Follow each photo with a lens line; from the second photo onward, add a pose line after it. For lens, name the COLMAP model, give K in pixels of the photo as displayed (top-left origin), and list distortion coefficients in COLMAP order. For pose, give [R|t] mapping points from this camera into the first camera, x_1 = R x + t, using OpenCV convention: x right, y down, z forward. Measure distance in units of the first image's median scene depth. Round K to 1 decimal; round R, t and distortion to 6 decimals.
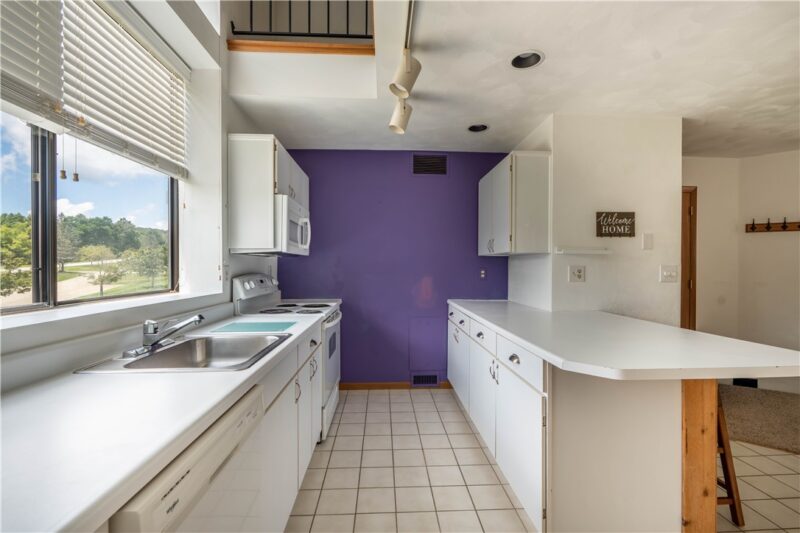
lens RADIAL K [[357.5, 0, 399.9], [0, 357.5, 267.1], [0, 0, 1]] dist [0.000374, 0.000431]
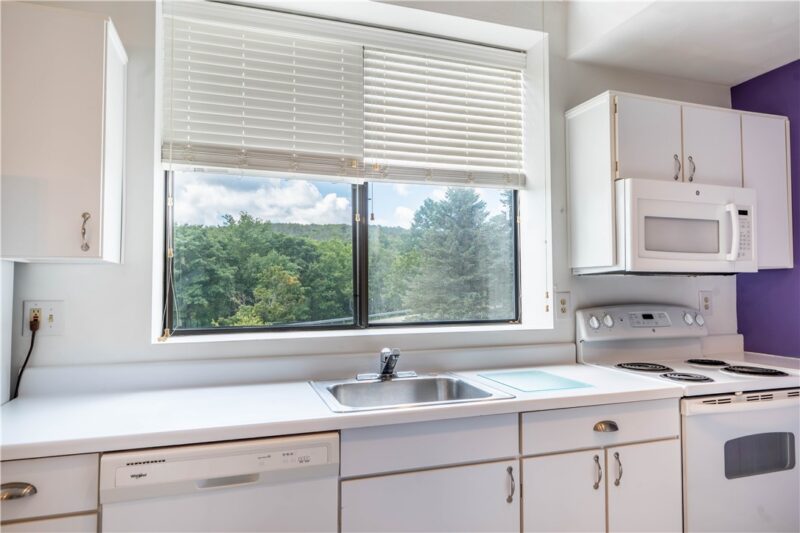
lens RADIAL K [[508.1, 0, 400.3], [0, 508.1, 268.1], [0, 0, 1]] dist [-0.010206, -0.001895]
pose [[0.263260, -0.037123, -0.964010, 0.440557], [0.001551, 0.999274, -0.038057, -0.015042], [0.964724, 0.008524, 0.263126, 0.417628]]
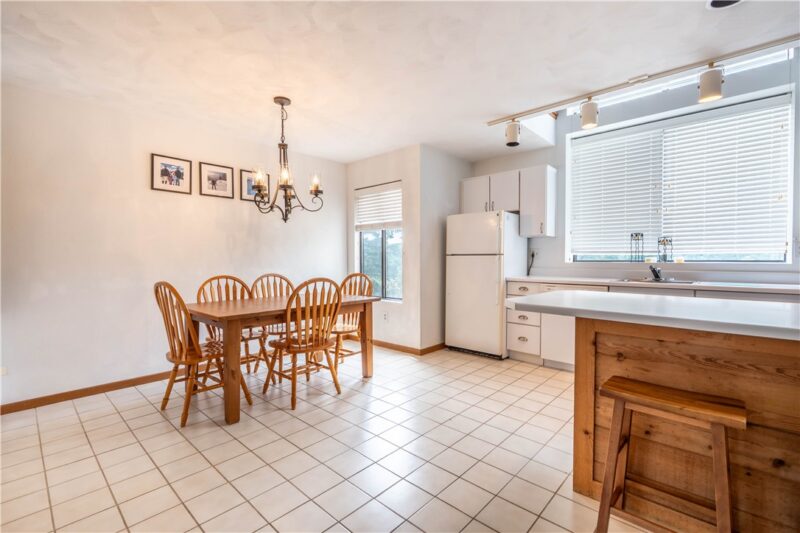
lens RADIAL K [[357.5, 0, 401.3], [0, 357.5, 262.5], [0, 0, 1]] dist [0.000374, 0.000431]
pose [[-0.712943, 0.020895, -0.700910, 1.368525], [0.007896, 0.999732, 0.021772, 0.029356], [0.701177, 0.009987, -0.712917, 0.938277]]
